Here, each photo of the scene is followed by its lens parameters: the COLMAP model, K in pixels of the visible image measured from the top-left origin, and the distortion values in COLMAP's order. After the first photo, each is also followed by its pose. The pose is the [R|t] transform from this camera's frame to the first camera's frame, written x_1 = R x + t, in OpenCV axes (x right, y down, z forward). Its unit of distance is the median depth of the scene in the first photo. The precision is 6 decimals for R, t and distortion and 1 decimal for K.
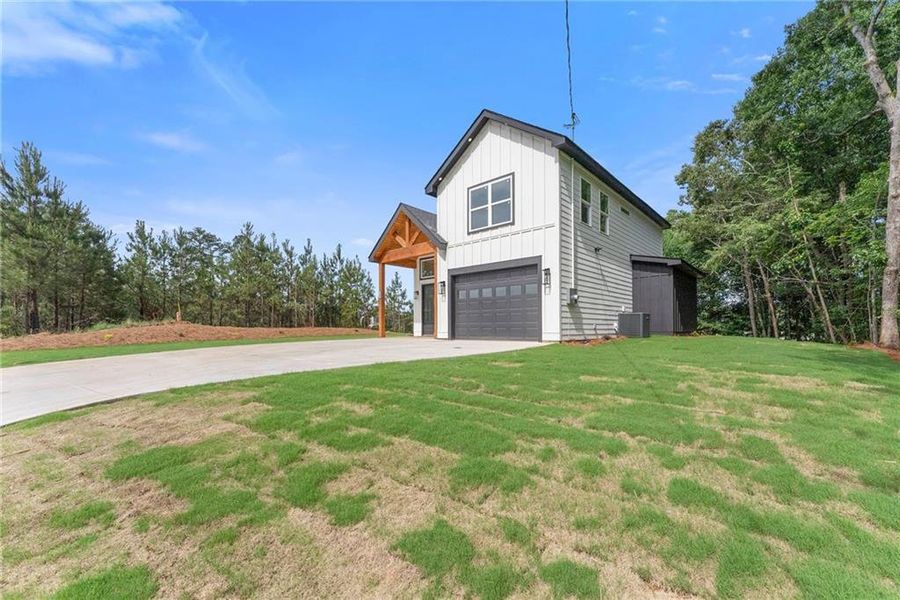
lens RADIAL K [[377.4, 0, 450.8], [0, 377.4, 331.0], [0, 0, 1]] dist [-0.001078, -0.000233]
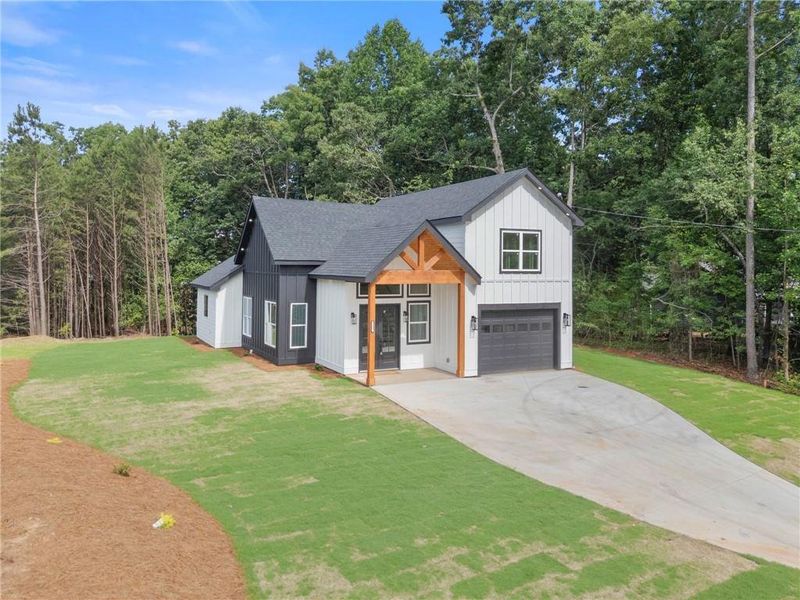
lens RADIAL K [[608.4, 0, 388.4], [0, 608.4, 284.8], [0, 0, 1]] dist [0.089840, -0.096090]
pose [[0.351556, -0.018525, 0.935984, -1.648809], [-0.005648, 0.999744, 0.021909, -0.260637], [-0.936150, -0.012988, 0.351361, 0.700863]]
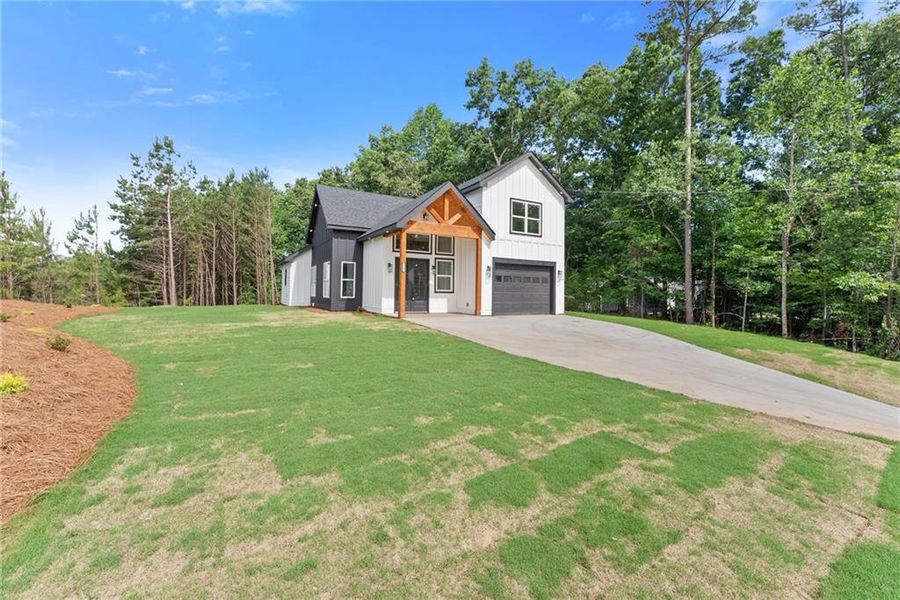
lens RADIAL K [[370.5, 0, 450.0], [0, 370.5, 300.0], [0, 0, 1]] dist [-0.000769, -0.000110]
pose [[0.306227, -0.004528, 0.951948, -1.230901], [-0.014153, 0.999857, 0.009308, -0.038312], [-0.951853, -0.016323, 0.306119, 0.808622]]
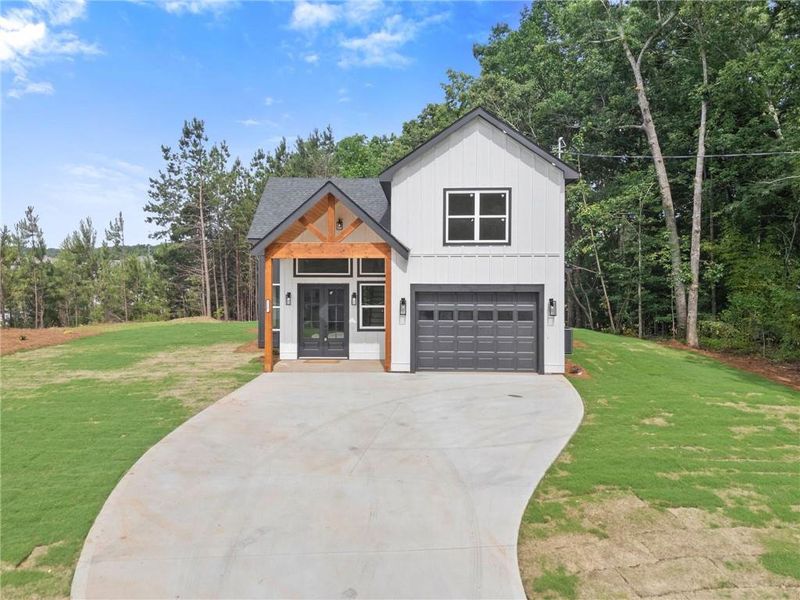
lens RADIAL K [[608.4, 0, 388.4], [0, 608.4, 284.8], [0, 0, 1]] dist [0.089840, -0.096090]
pose [[0.762223, -0.010966, 0.647221, -0.914849], [-0.002471, 0.999800, 0.019850, -0.196805], [-0.647309, -0.016730, 0.762044, 0.062906]]
